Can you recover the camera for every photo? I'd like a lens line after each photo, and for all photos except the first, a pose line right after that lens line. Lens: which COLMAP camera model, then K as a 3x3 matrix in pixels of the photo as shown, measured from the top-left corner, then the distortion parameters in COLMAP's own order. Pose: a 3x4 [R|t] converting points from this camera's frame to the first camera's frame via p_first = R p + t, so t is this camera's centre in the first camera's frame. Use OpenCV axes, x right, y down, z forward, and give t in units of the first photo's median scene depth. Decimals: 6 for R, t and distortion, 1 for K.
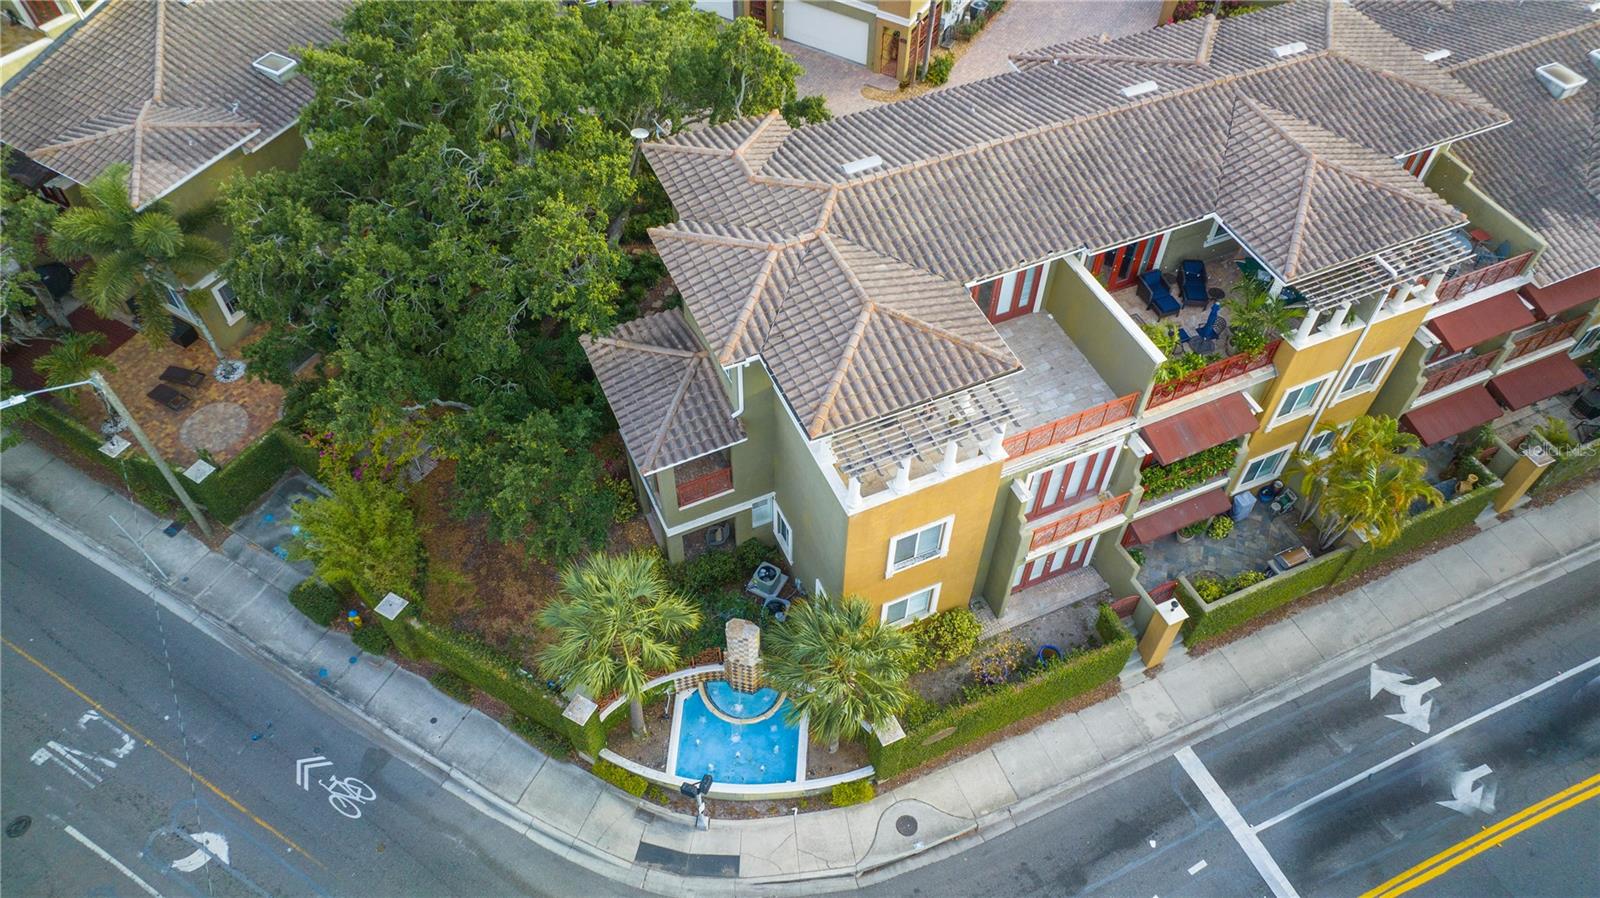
lens RADIAL K [[1148.4, 0, 803.7], [0, 1148.4, 456.9], [0, 0, 1]] dist [-0.098596, 0.115035]
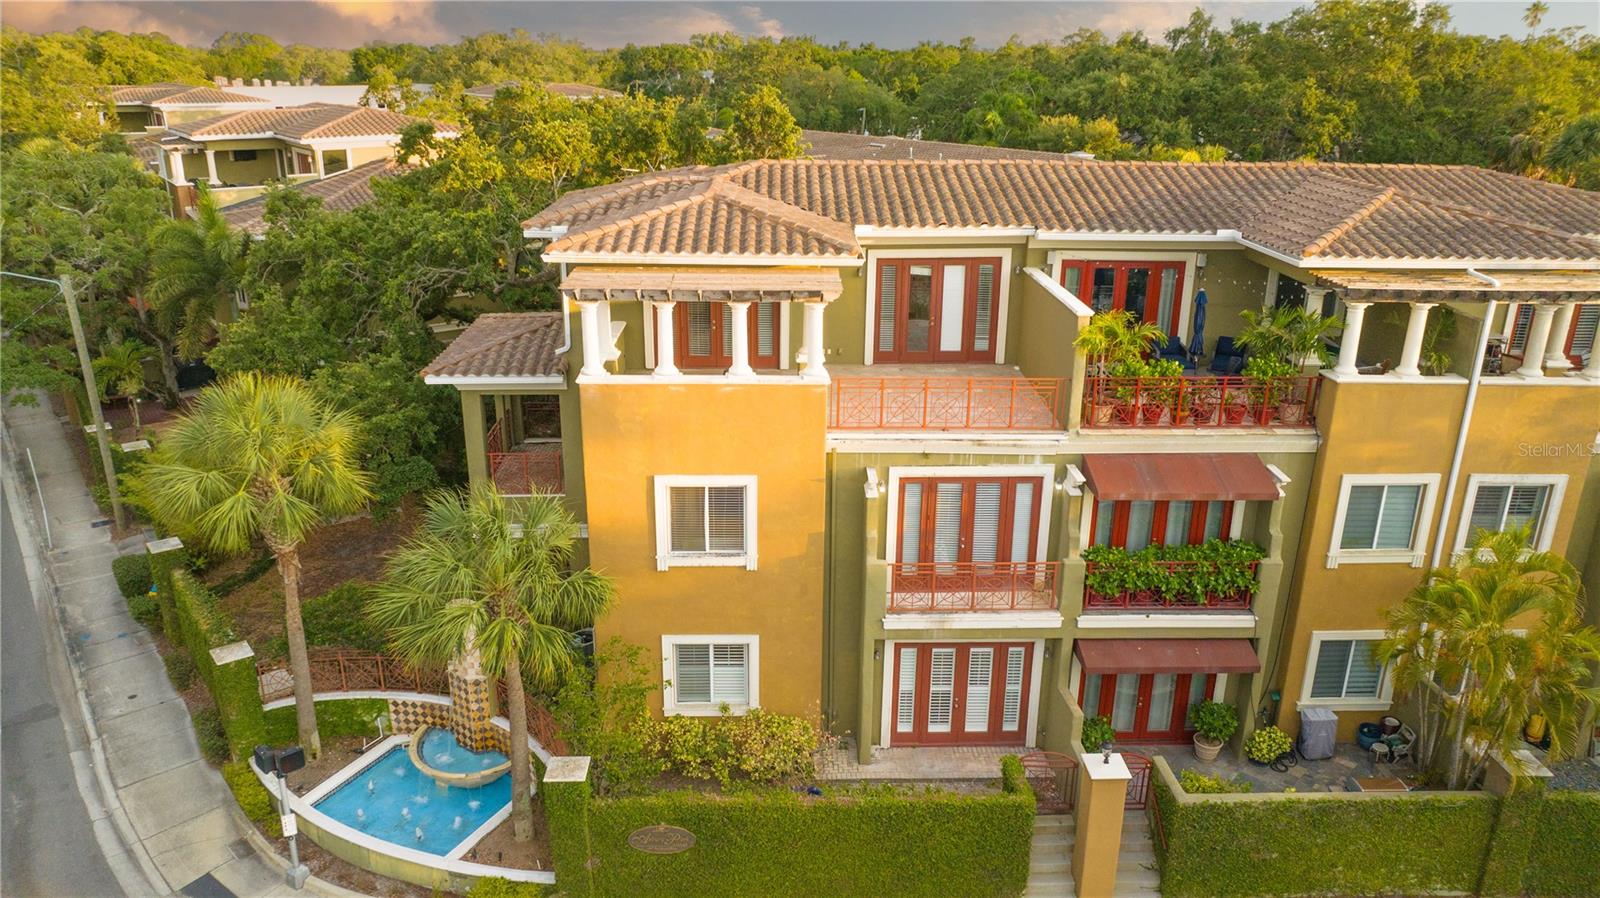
lens RADIAL K [[1148.4, 0, 803.7], [0, 1148.4, 456.9], [0, 0, 1]] dist [-0.098596, 0.115035]
pose [[0.922515, 0.121332, -0.366395, 0.386884], [-0.300237, 0.822131, -0.483693, 0.347477], [0.242538, 0.556219, 0.794856, 0.416429]]
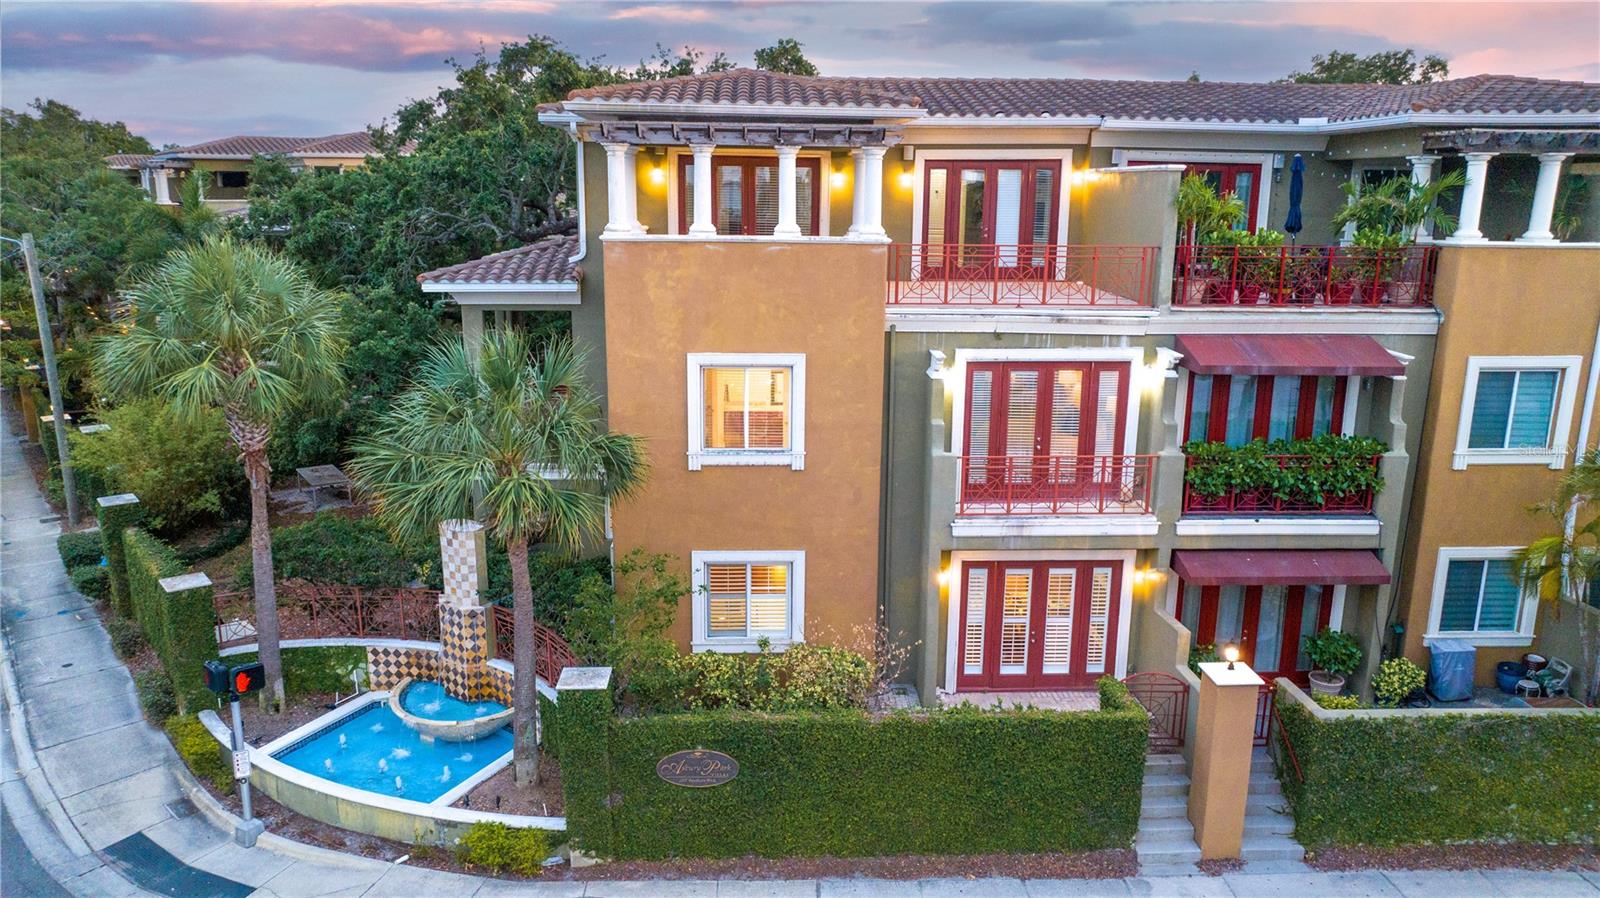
lens RADIAL K [[1148.4, 0, 803.7], [0, 1148.4, 456.9], [0, 0, 1]] dist [-0.098596, 0.115035]
pose [[0.928367, 0.075917, -0.363828, 0.333108], [-0.288640, 0.763964, -0.577101, 0.415237], [0.234139, 0.640777, 0.731152, 0.553832]]
